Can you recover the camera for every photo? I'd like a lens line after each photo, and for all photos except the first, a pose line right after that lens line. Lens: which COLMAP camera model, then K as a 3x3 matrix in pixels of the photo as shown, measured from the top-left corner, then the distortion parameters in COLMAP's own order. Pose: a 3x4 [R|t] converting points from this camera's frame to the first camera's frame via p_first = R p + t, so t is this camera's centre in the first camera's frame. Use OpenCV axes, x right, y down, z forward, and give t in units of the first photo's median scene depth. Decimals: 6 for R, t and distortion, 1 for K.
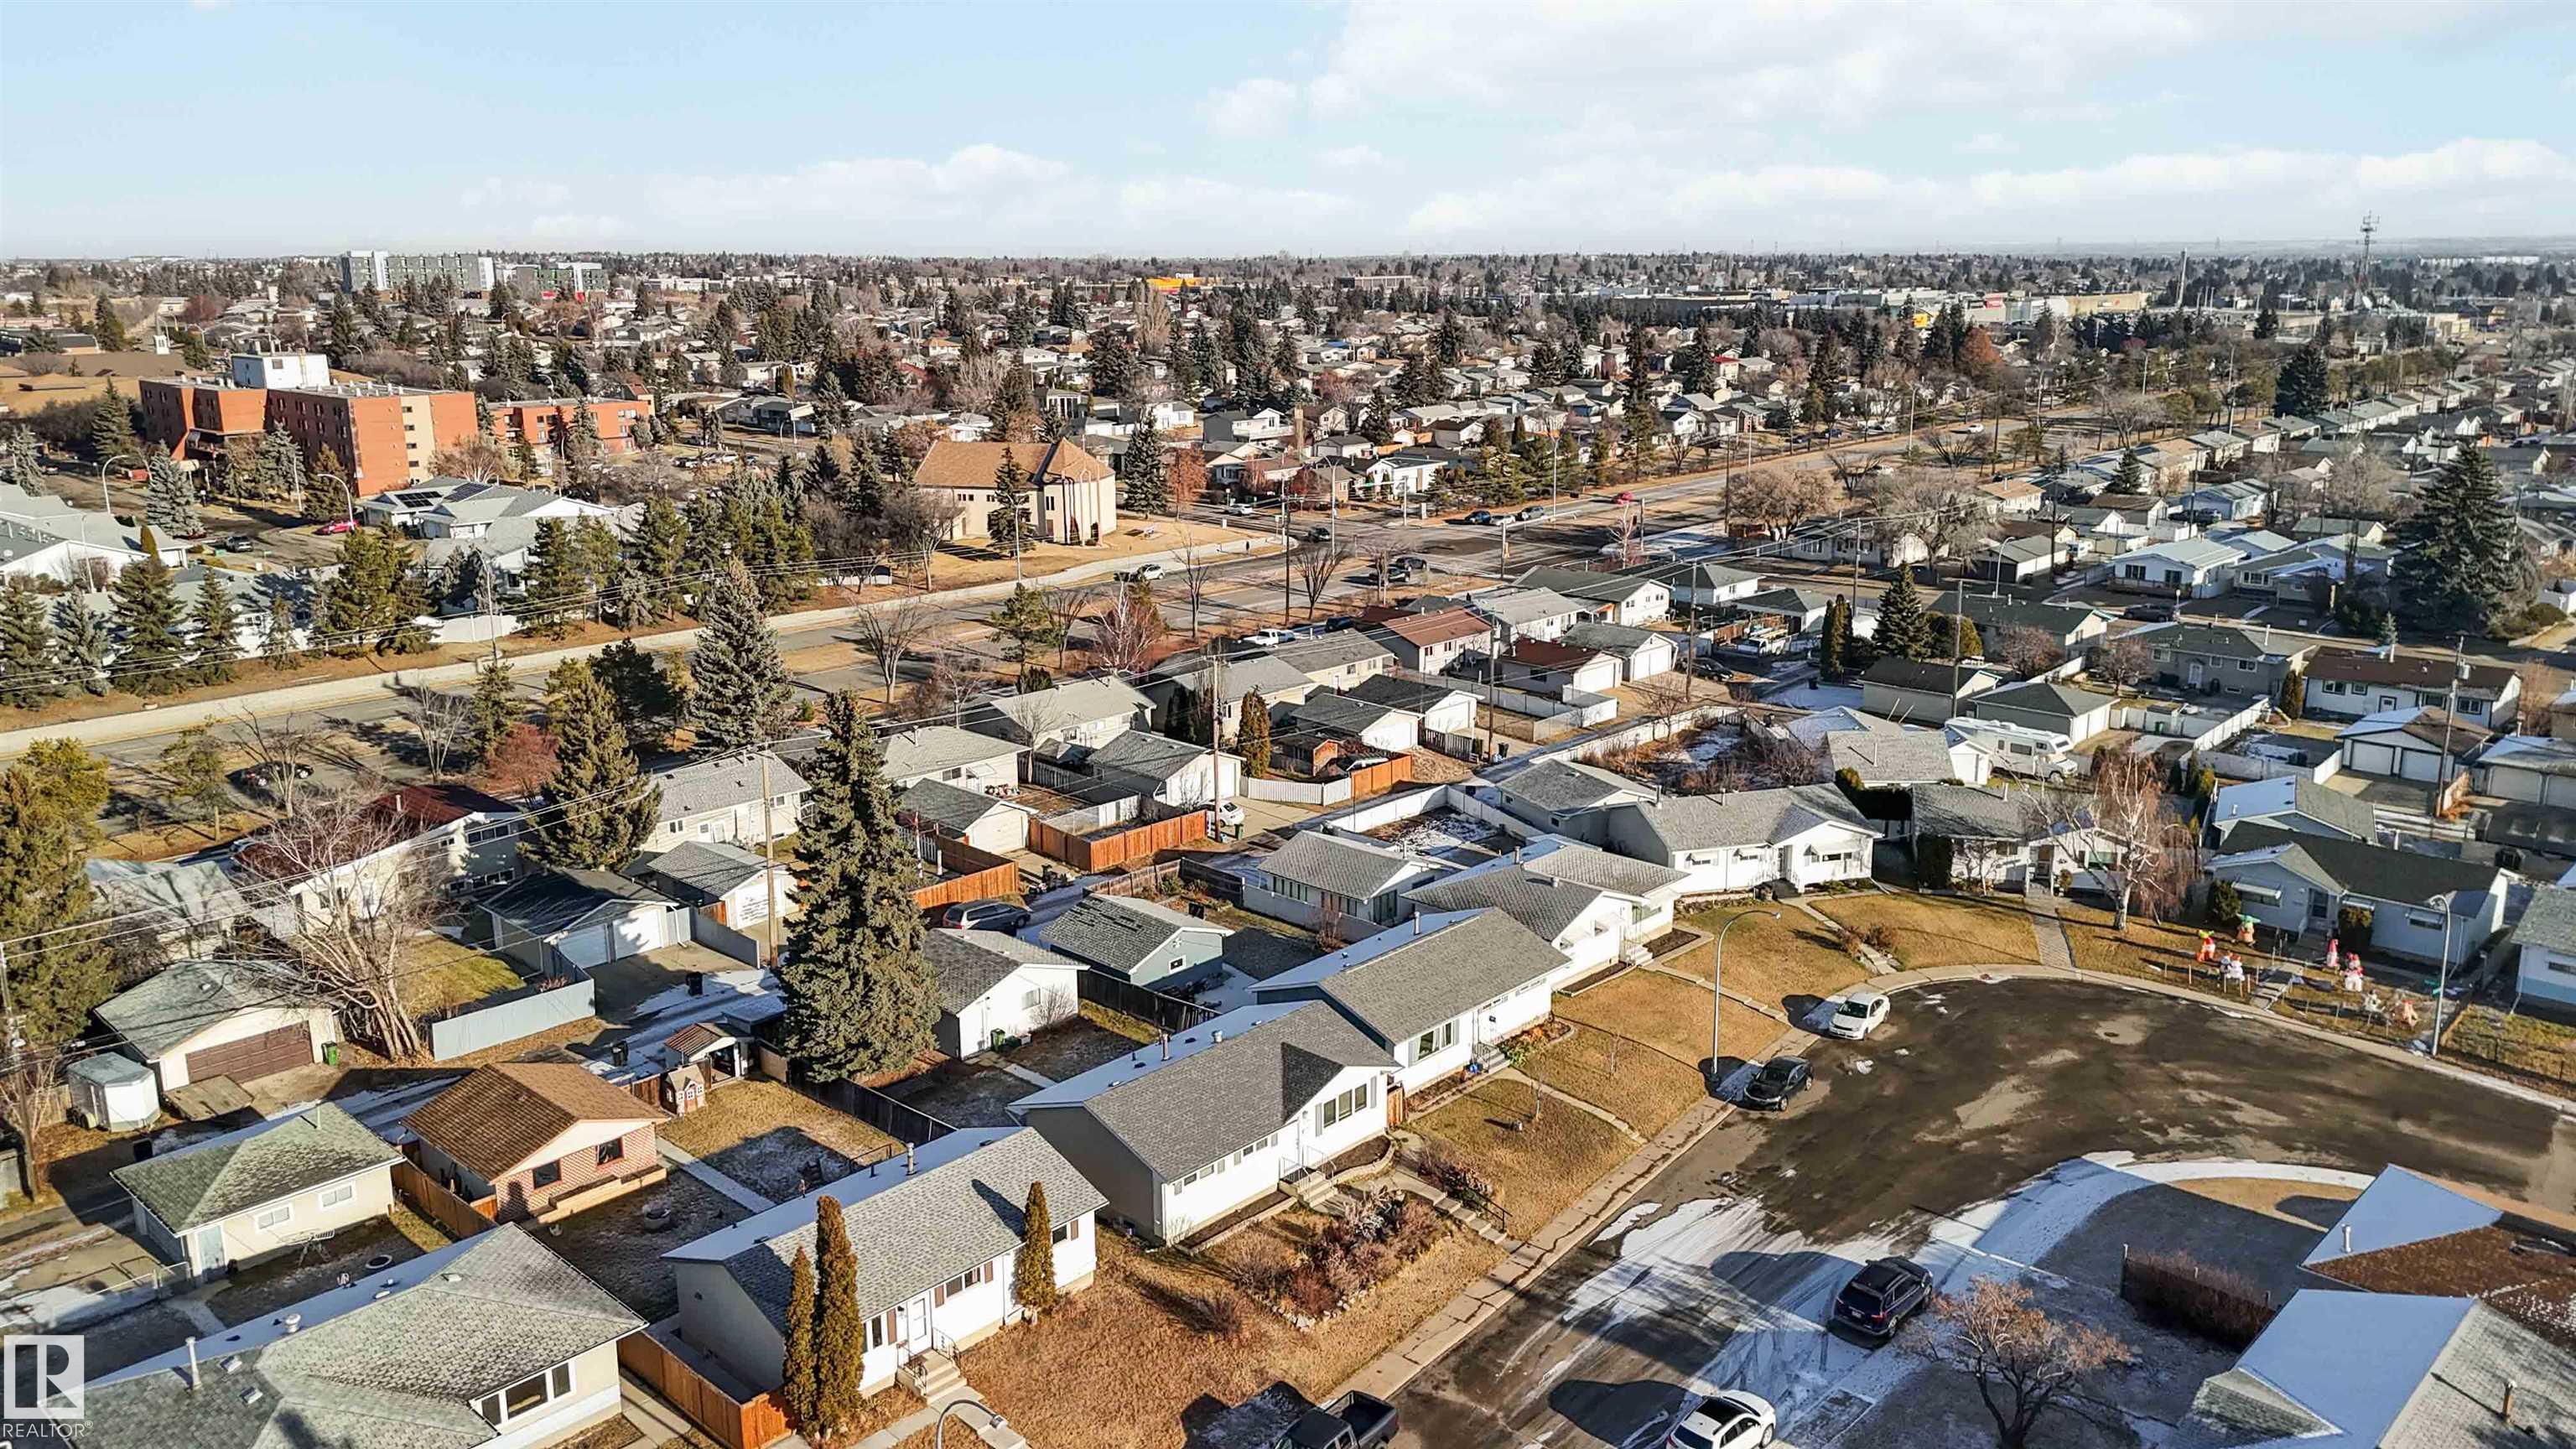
lens RADIAL K [[1873.4, 0, 1308.0], [0, 1873.4, 677.2], [0, 0, 1]] dist [0.118563, -0.170216]
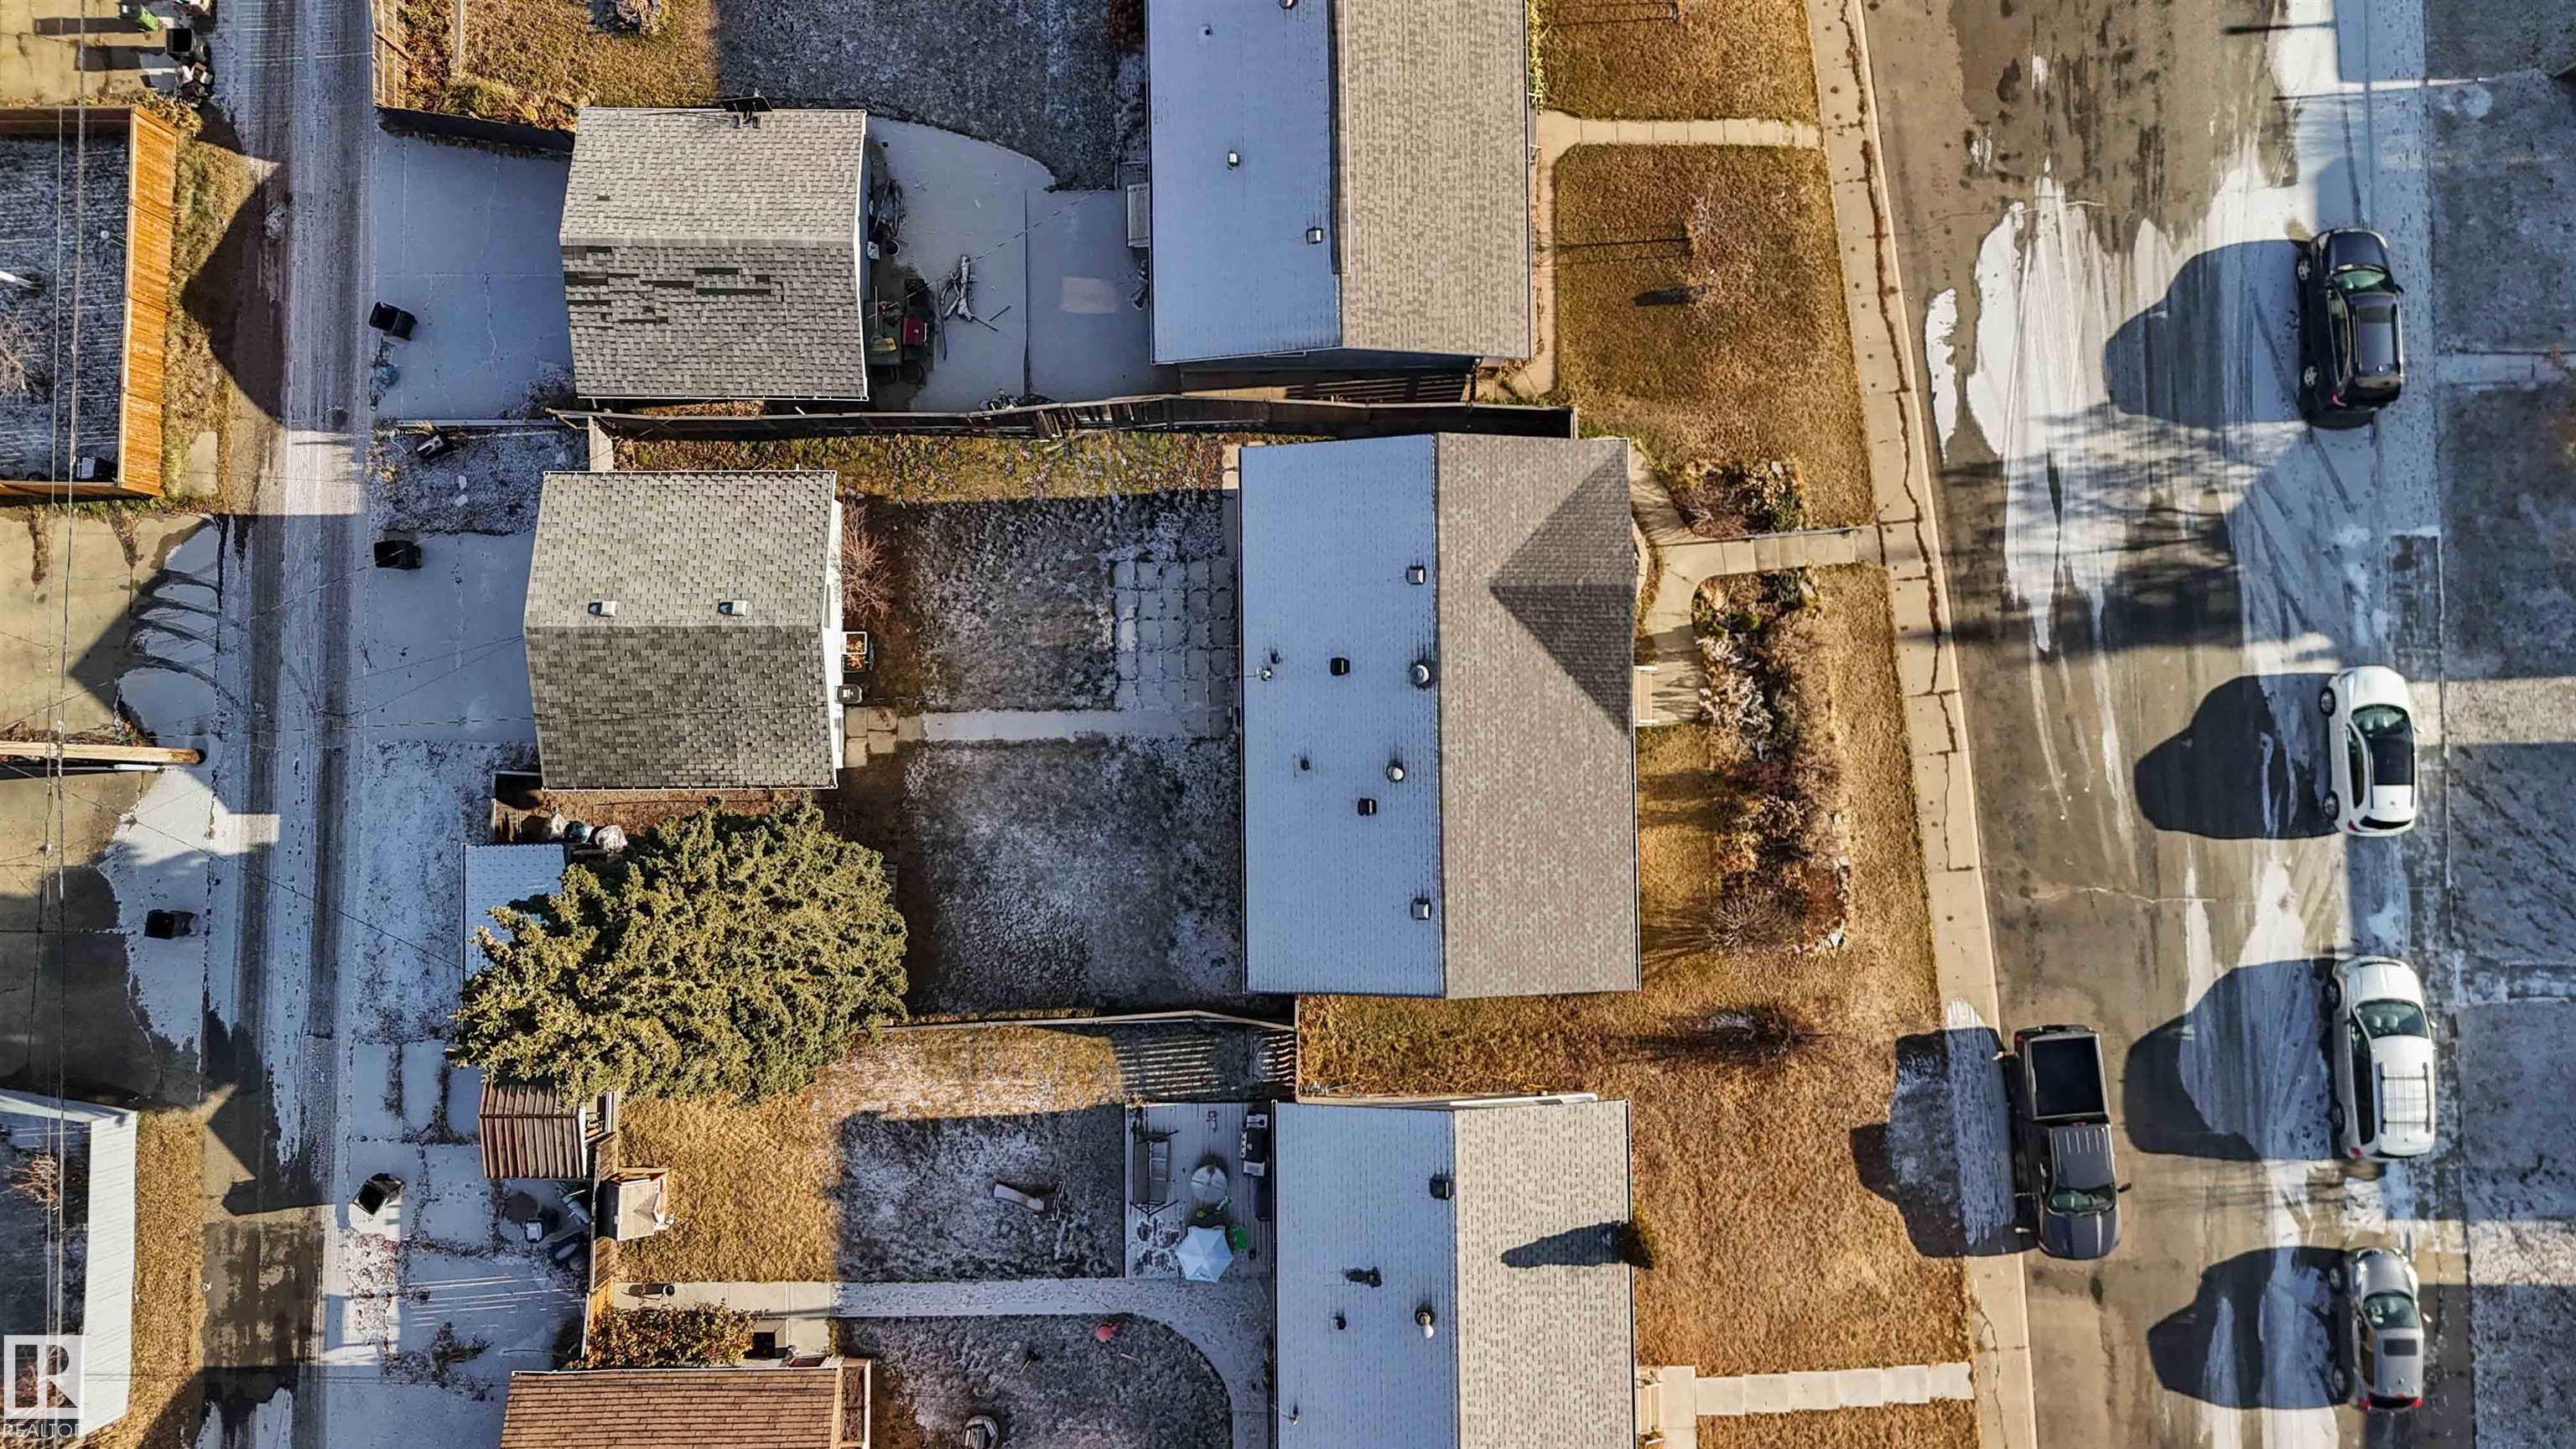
lens RADIAL K [[1873.4, 0, 1308.0], [0, 1873.4, 677.2], [0, 0, 1]] dist [0.118563, -0.170216]
pose [[0.721865, -0.691430, 0.028921, -0.098299], [0.138373, 0.185158, 0.972918, -0.408161], [-0.678059, -0.698313, 0.229334, 0.979213]]
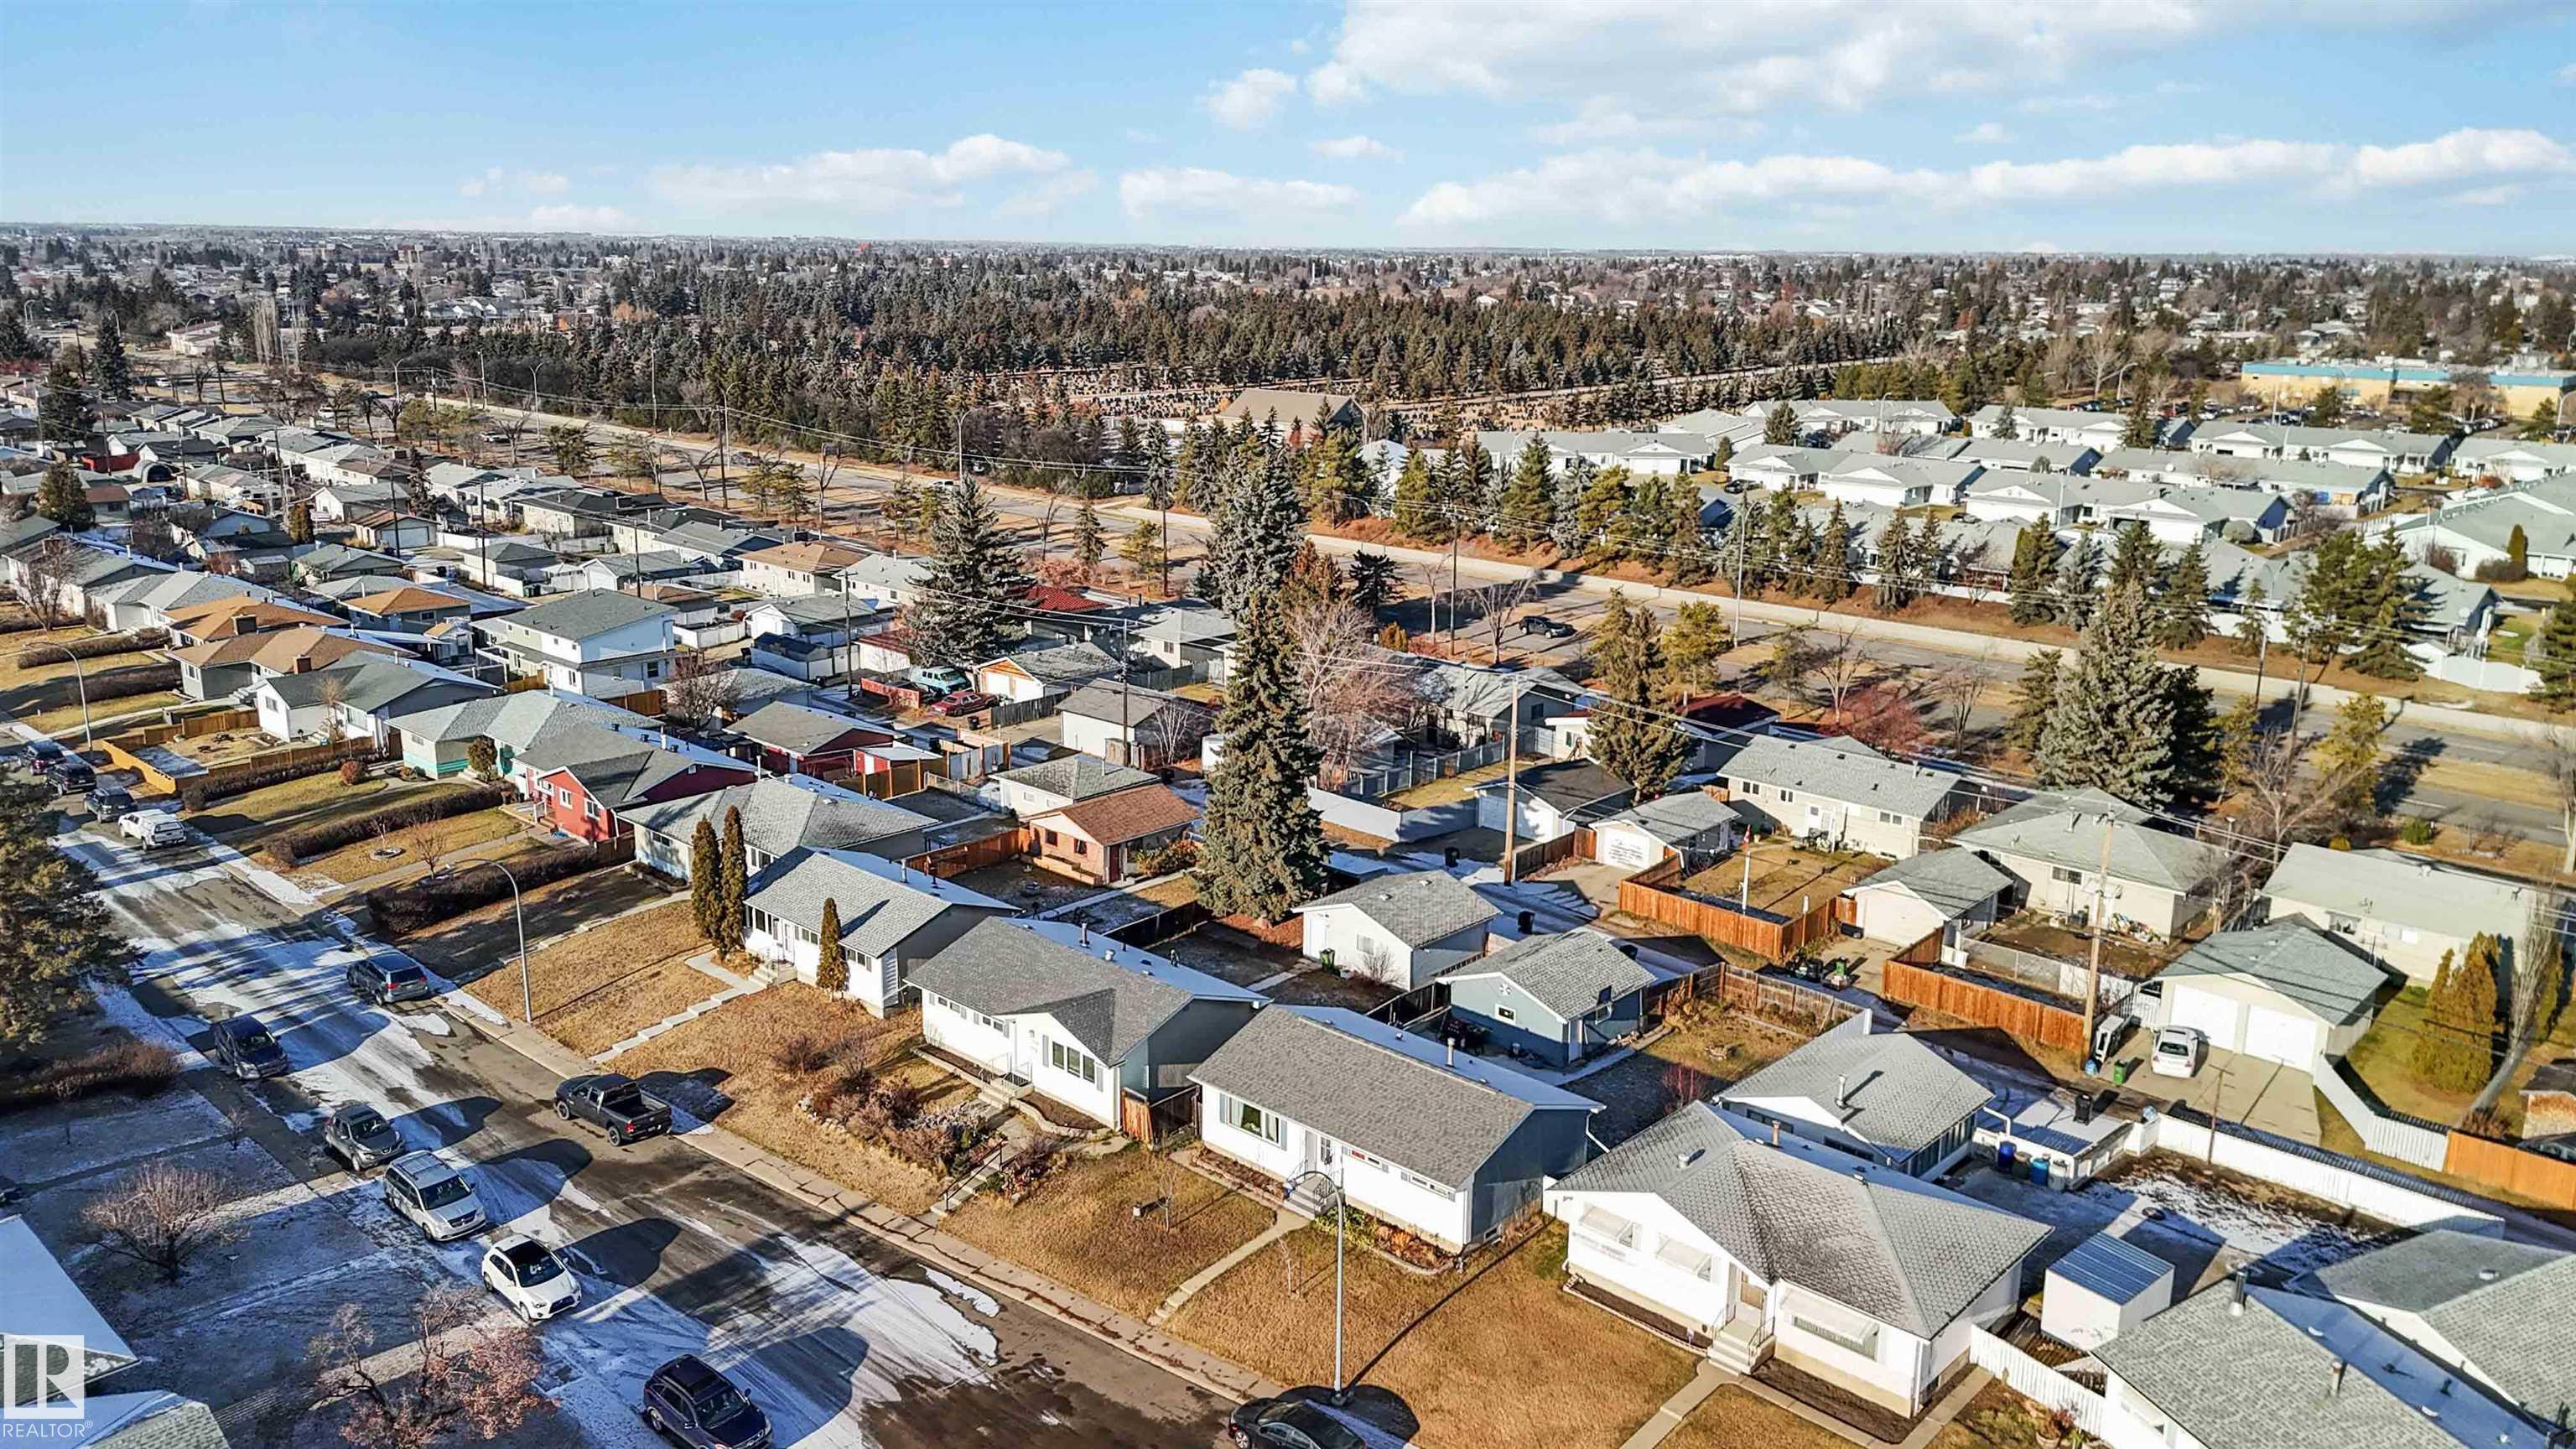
lens RADIAL K [[1873.4, 0, 1308.0], [0, 1873.4, 677.2], [0, 0, 1]] dist [0.118563, -0.170216]
pose [[0.012798, 0.236132, -0.971637, 1.046881], [-0.229652, 0.946435, 0.226982, -0.250116], [0.973189, 0.220234, 0.066340, 1.102891]]
